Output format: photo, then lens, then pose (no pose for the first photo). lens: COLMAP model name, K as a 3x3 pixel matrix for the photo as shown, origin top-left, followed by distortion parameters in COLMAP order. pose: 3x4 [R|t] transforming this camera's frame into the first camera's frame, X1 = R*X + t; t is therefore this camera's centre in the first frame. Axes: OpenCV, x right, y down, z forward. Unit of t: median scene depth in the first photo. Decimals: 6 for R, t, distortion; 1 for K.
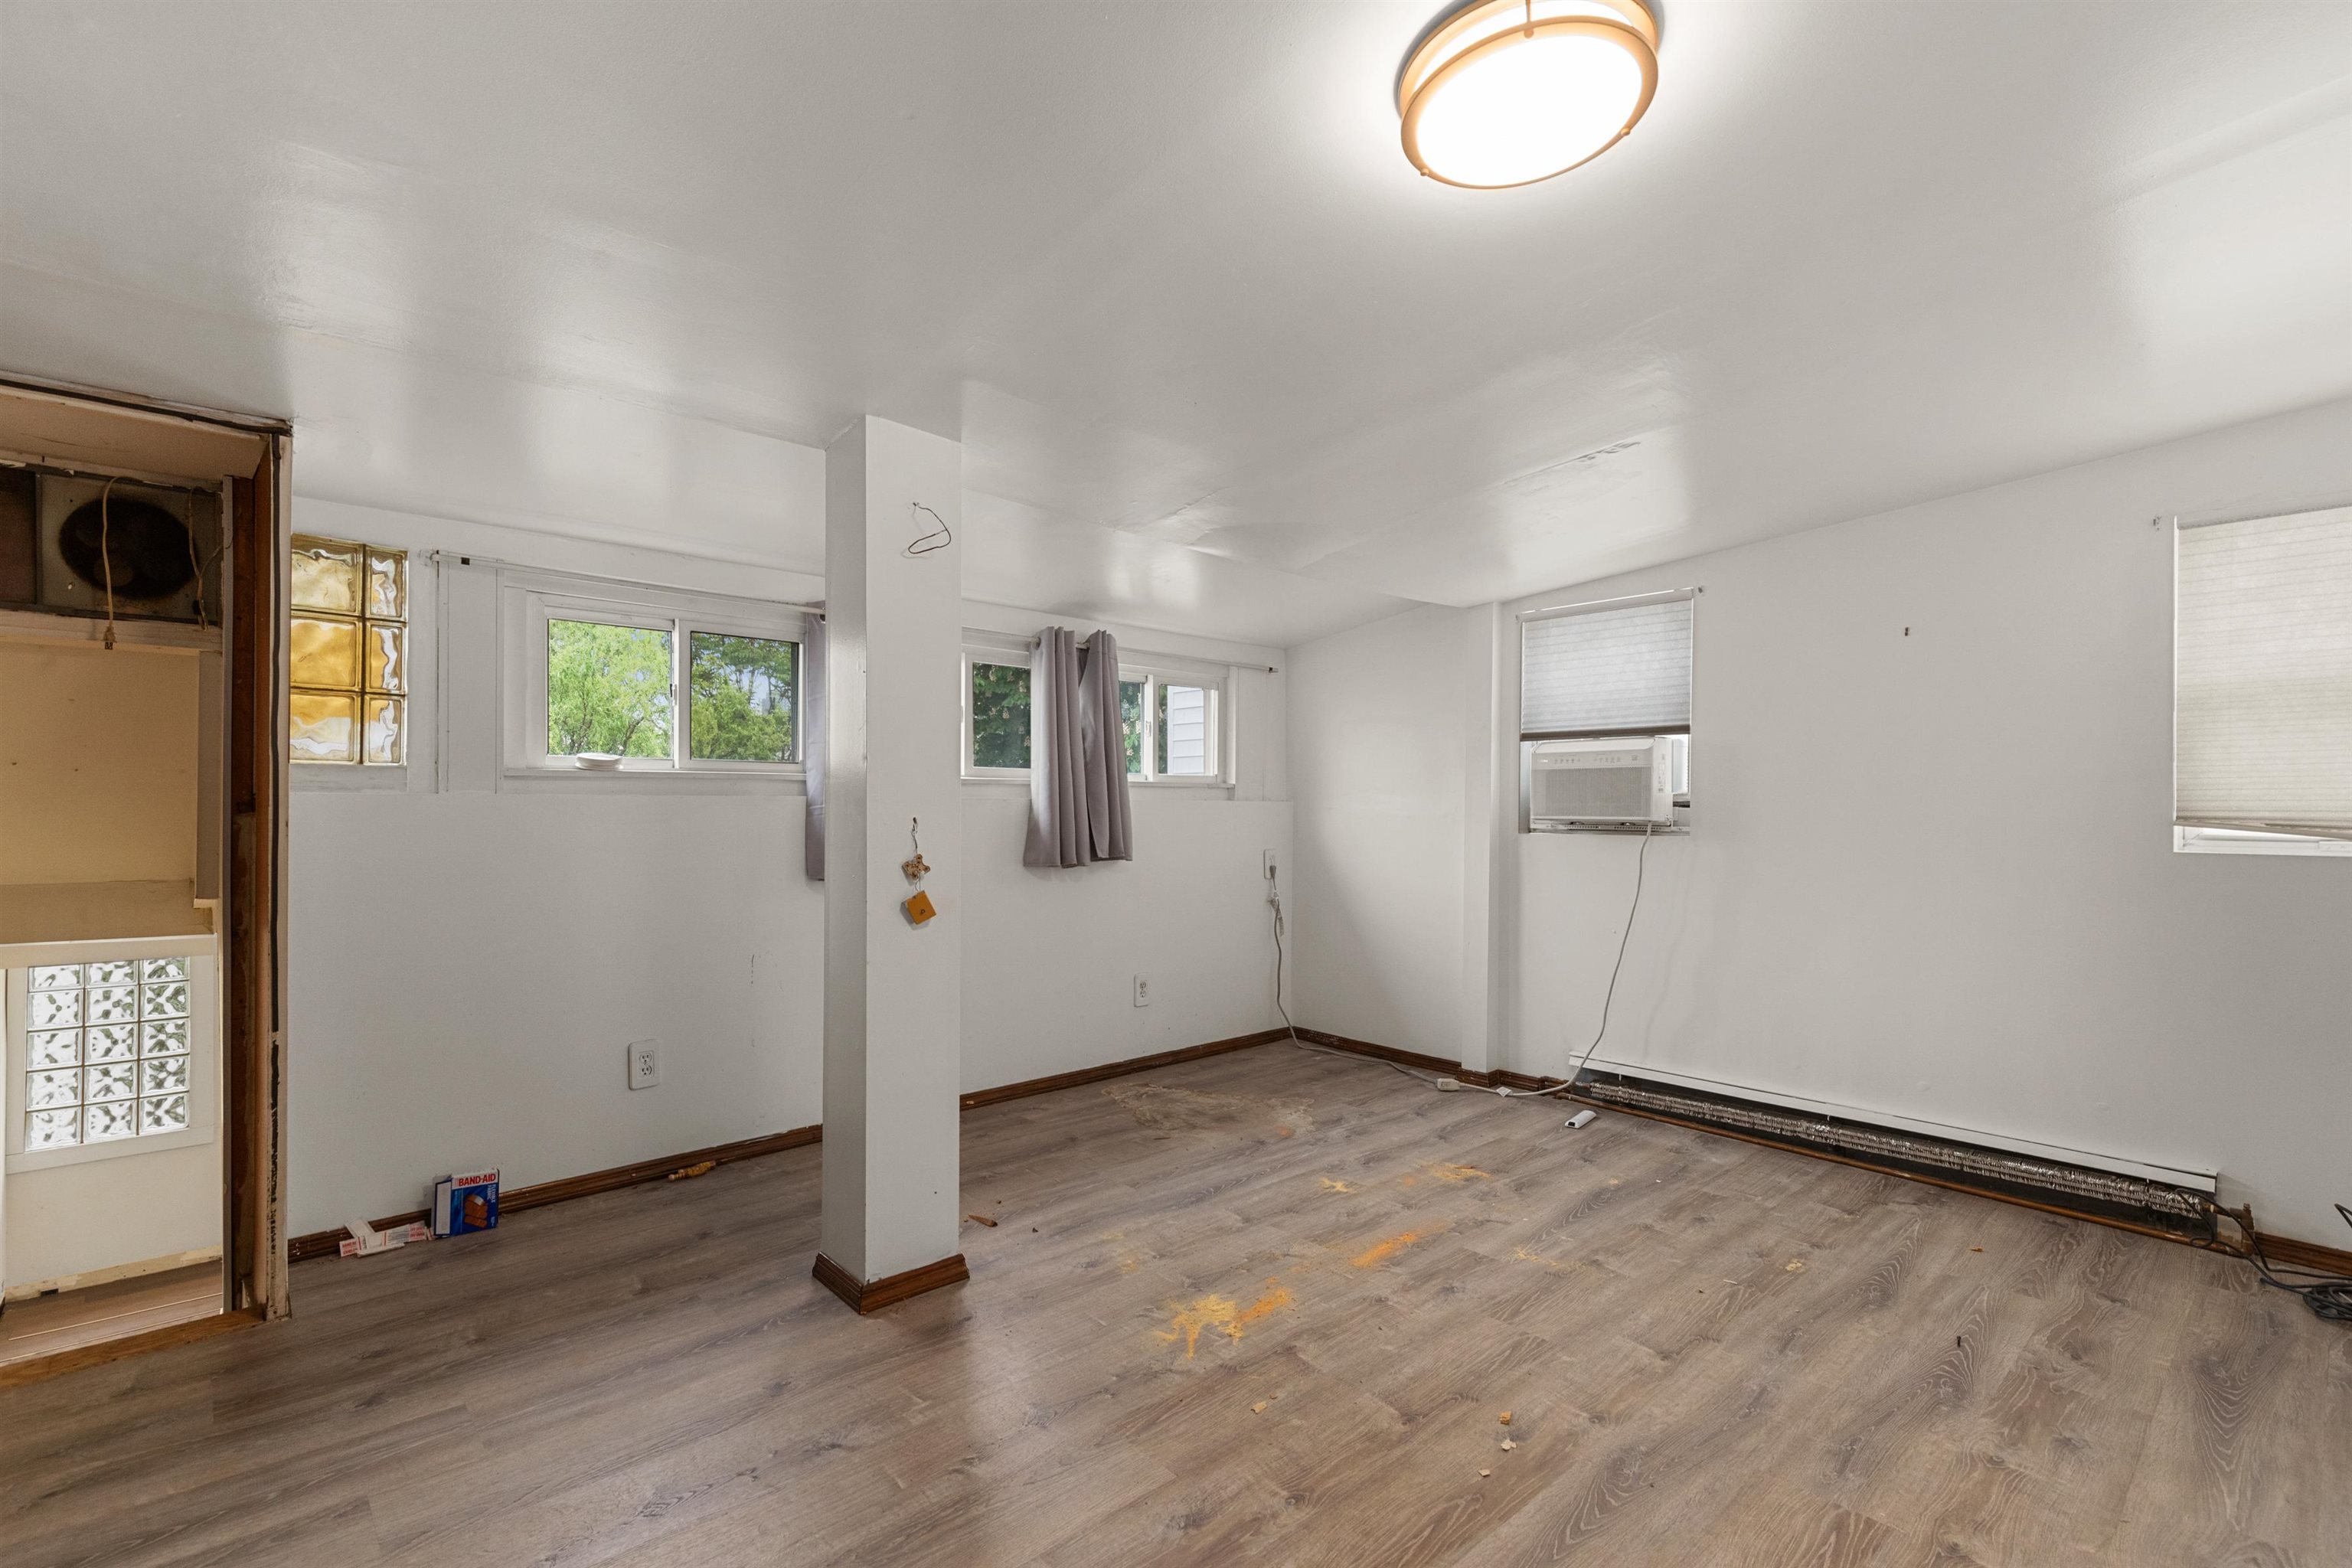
lens RADIAL K [[1066.0, 0, 1183.9], [0, 1066.0, 795.4], [0, 0, 1]] dist [0.003511, 0.000116]
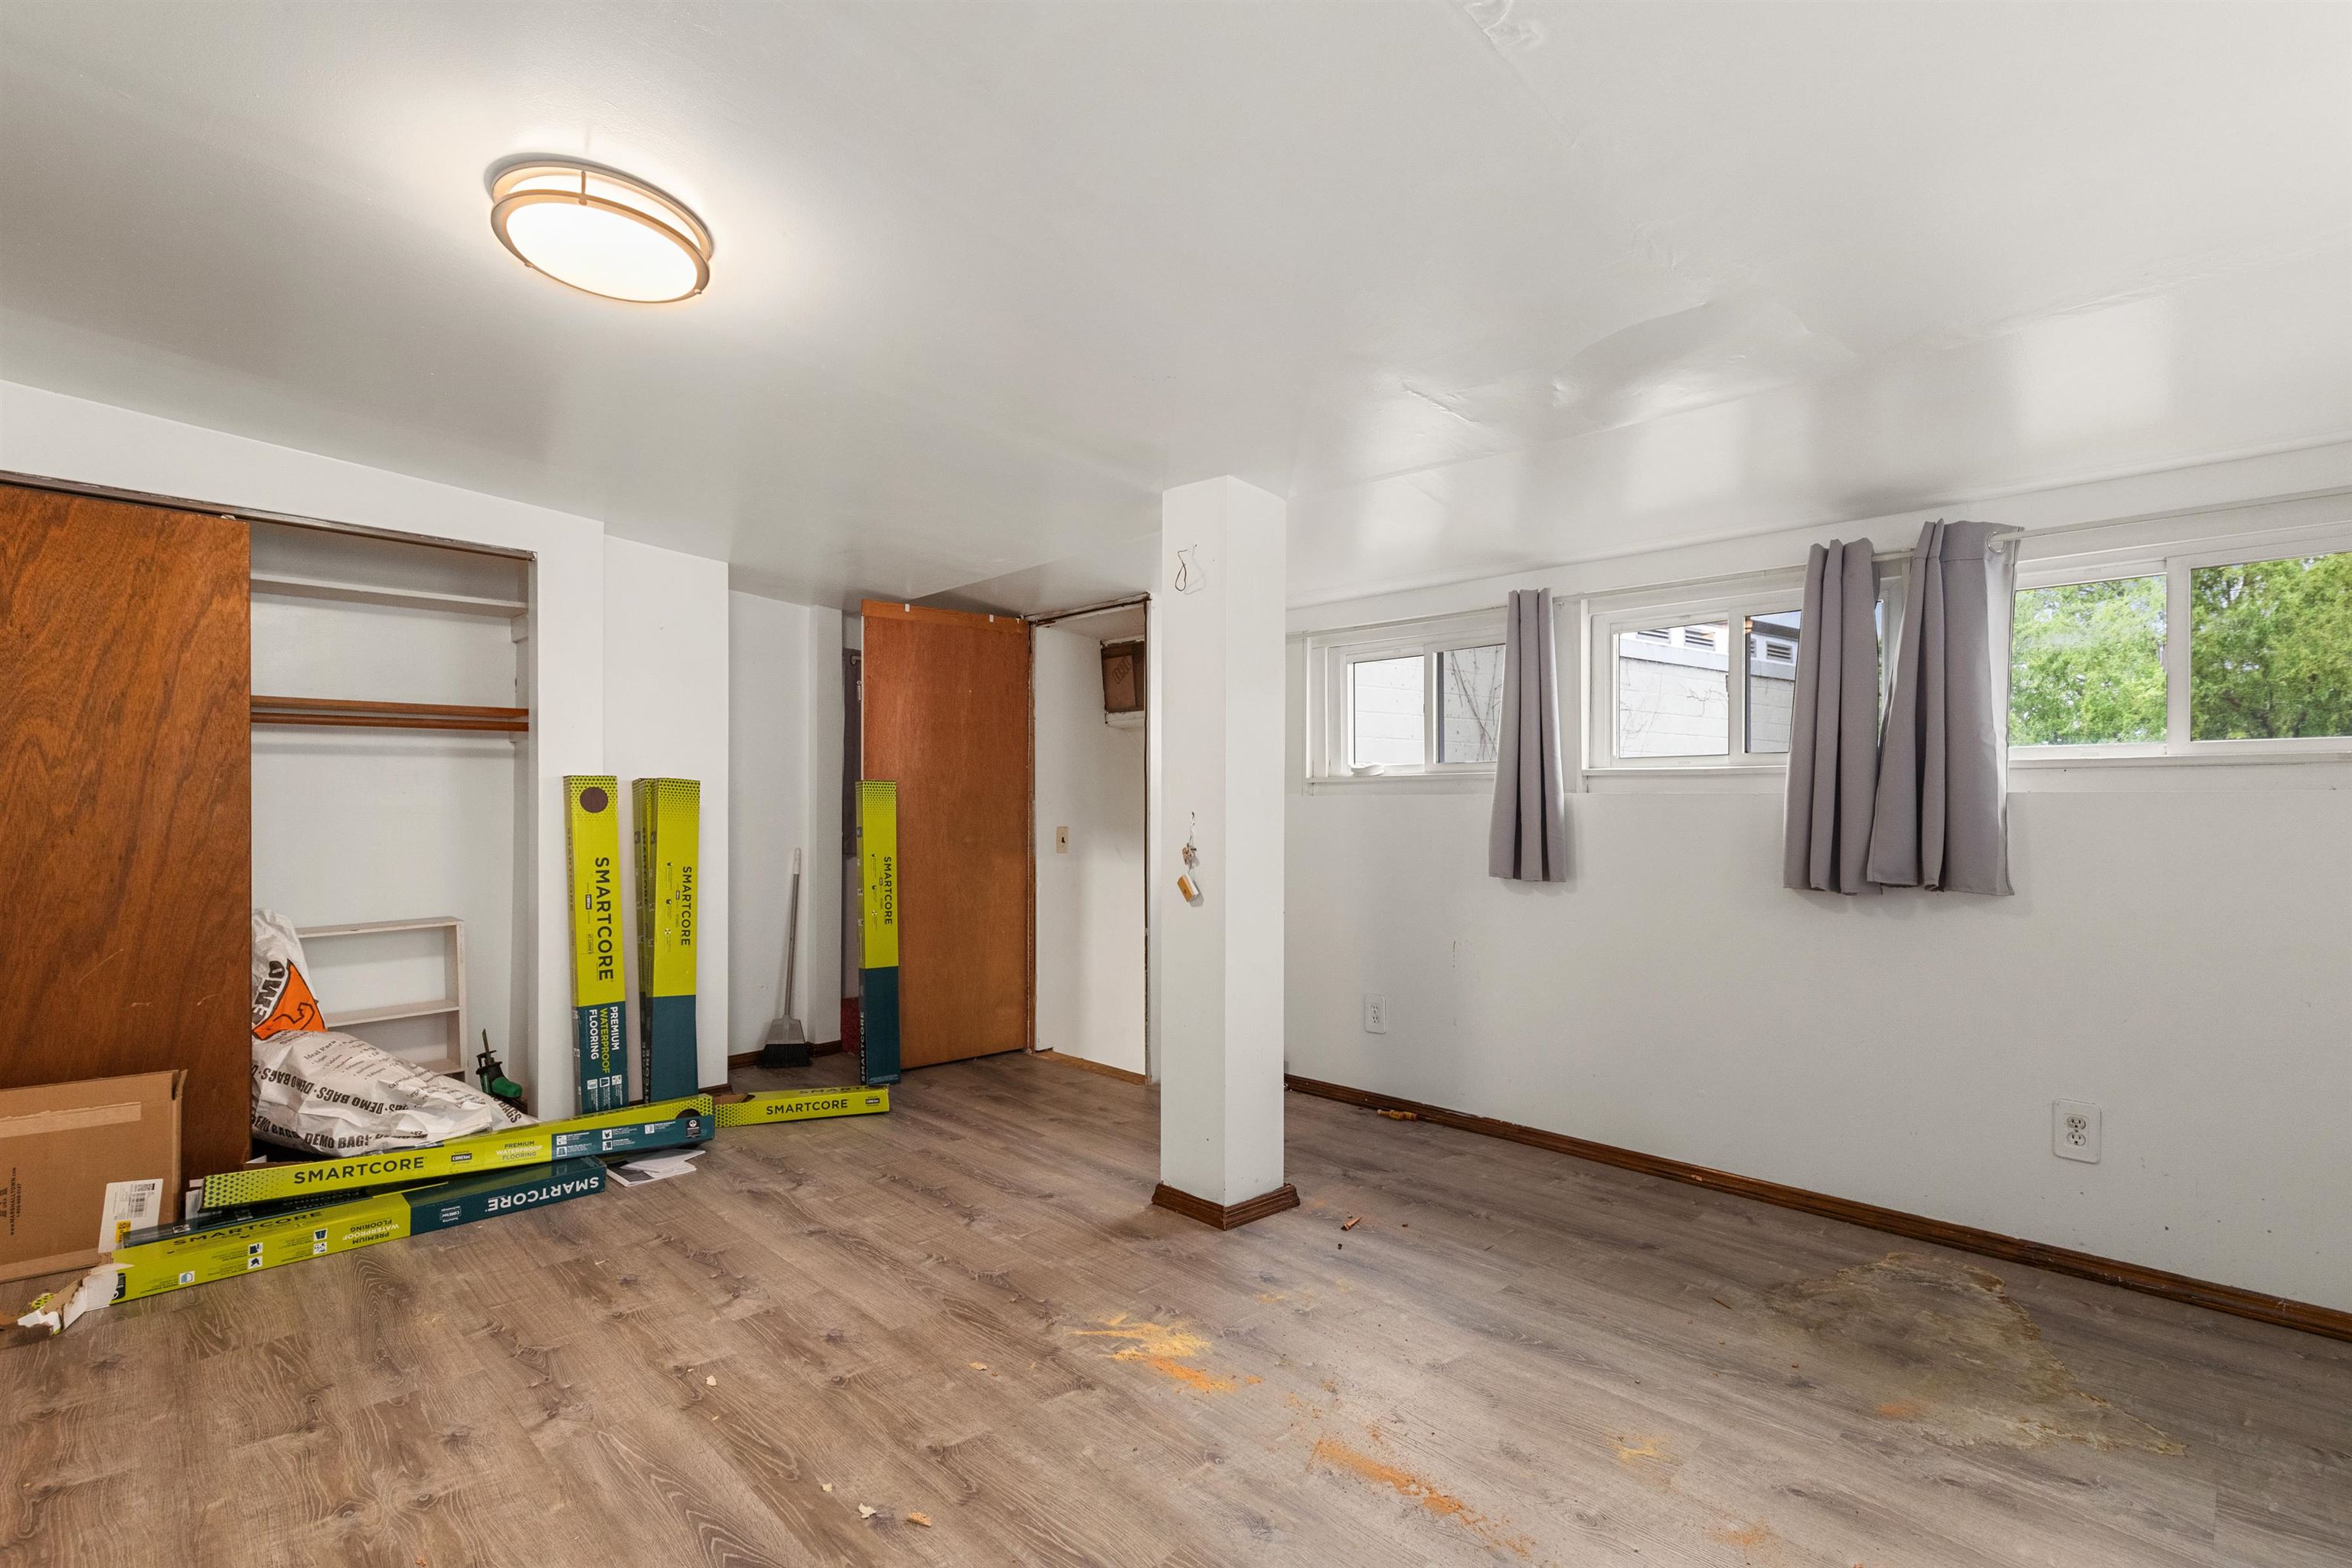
lens RADIAL K [[1066.0, 0, 1183.8], [0, 1066.0, 796.7], [0, 0, 1]] dist [0.003511, 0.000116]
pose [[0.055425, -0.008187, -0.998429, 0.728838], [0.005745, 0.999952, -0.007881, 0.010472], [0.998446, -0.005299, 0.055470, 0.729887]]
